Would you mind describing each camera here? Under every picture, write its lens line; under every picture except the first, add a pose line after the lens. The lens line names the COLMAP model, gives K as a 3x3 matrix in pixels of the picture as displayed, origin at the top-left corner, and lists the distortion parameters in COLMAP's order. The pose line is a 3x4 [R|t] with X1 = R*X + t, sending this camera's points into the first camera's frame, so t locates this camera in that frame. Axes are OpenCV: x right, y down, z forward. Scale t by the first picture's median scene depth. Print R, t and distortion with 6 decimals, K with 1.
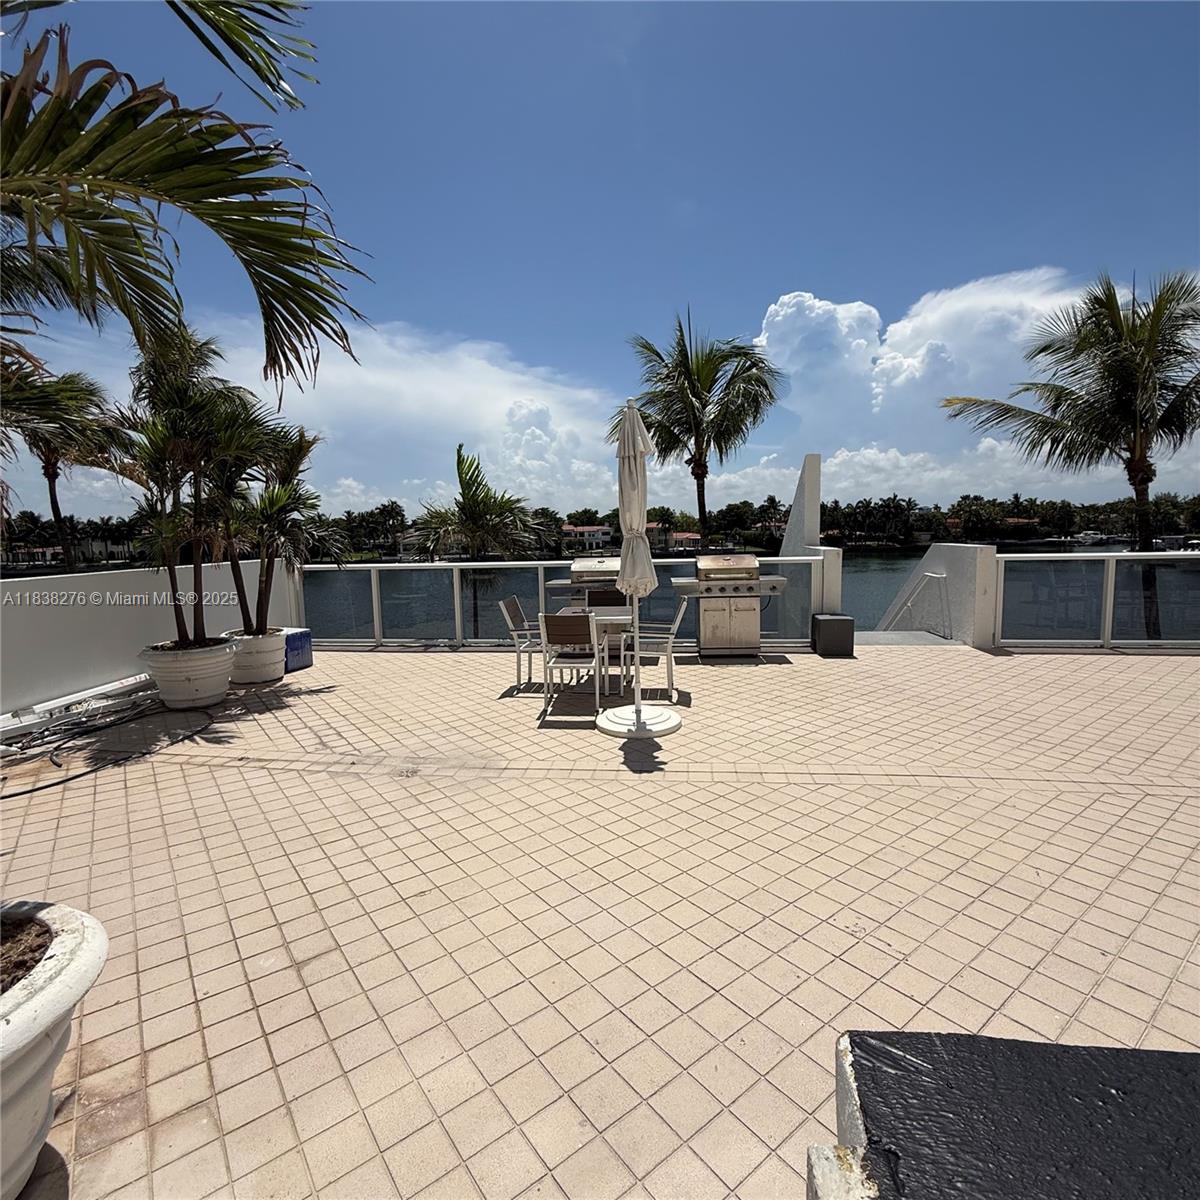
lens RADIAL K [[635.1, 0, 598.7], [0, 635.1, 597.6], [0, 0, 1]] dist [0.000255, -0.000859]
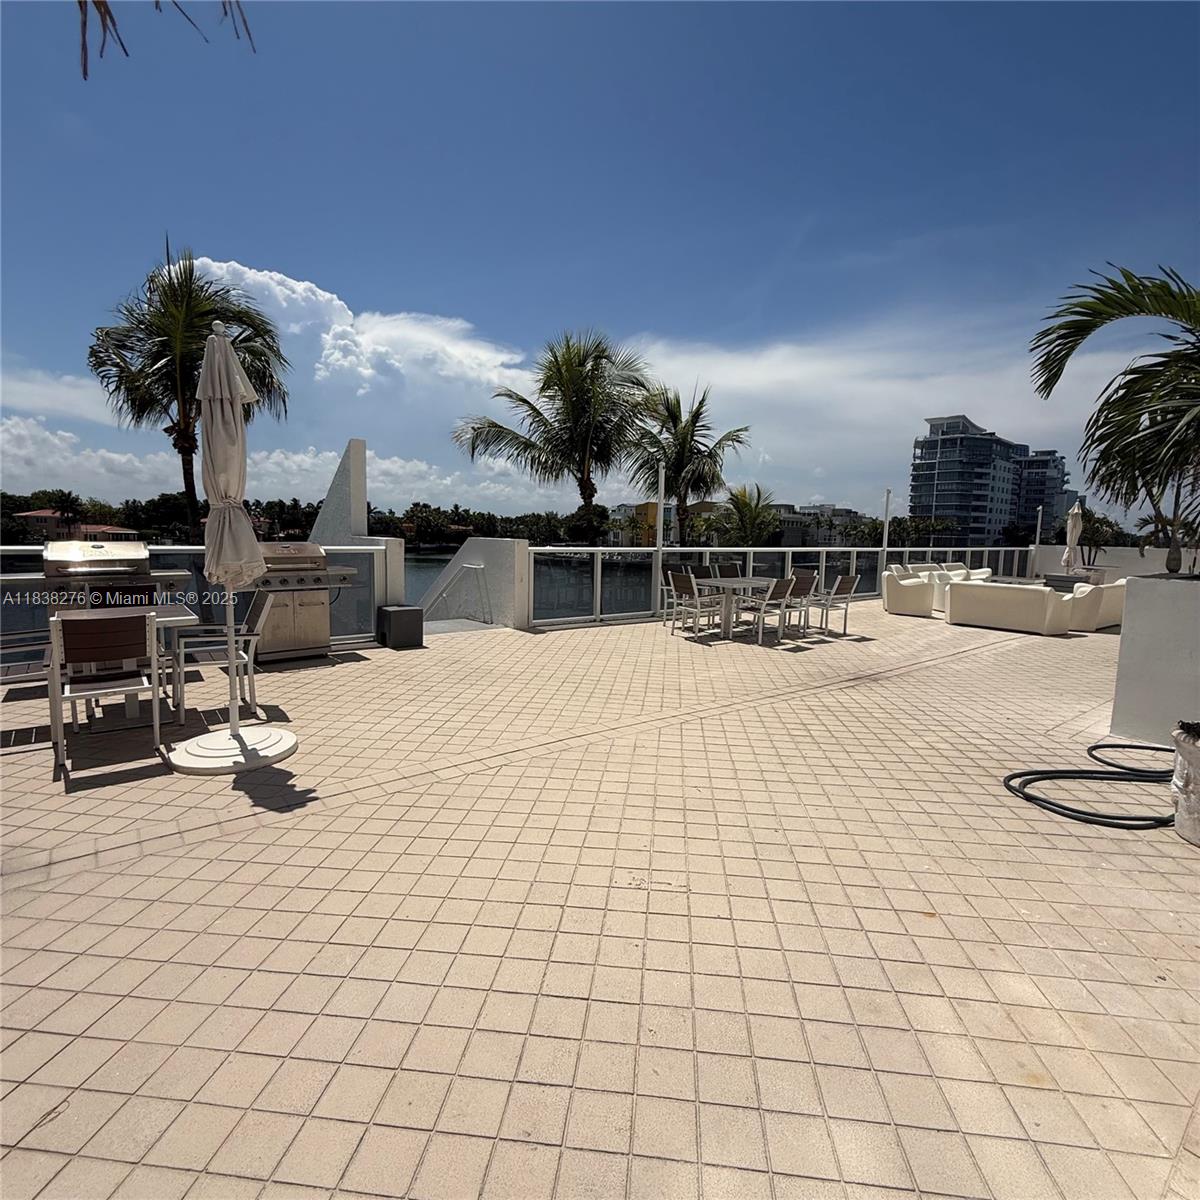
lens RADIAL K [[635.1, 0, 598.7], [0, 635.1, 597.6], [0, 0, 1]] dist [0.000255, -0.000859]
pose [[0.693987, -0.038230, 0.718972, -0.166393], [0.039458, 0.999108, 0.015039, 0.016050], [-0.718905, 0.017932, 0.694877, 0.139538]]
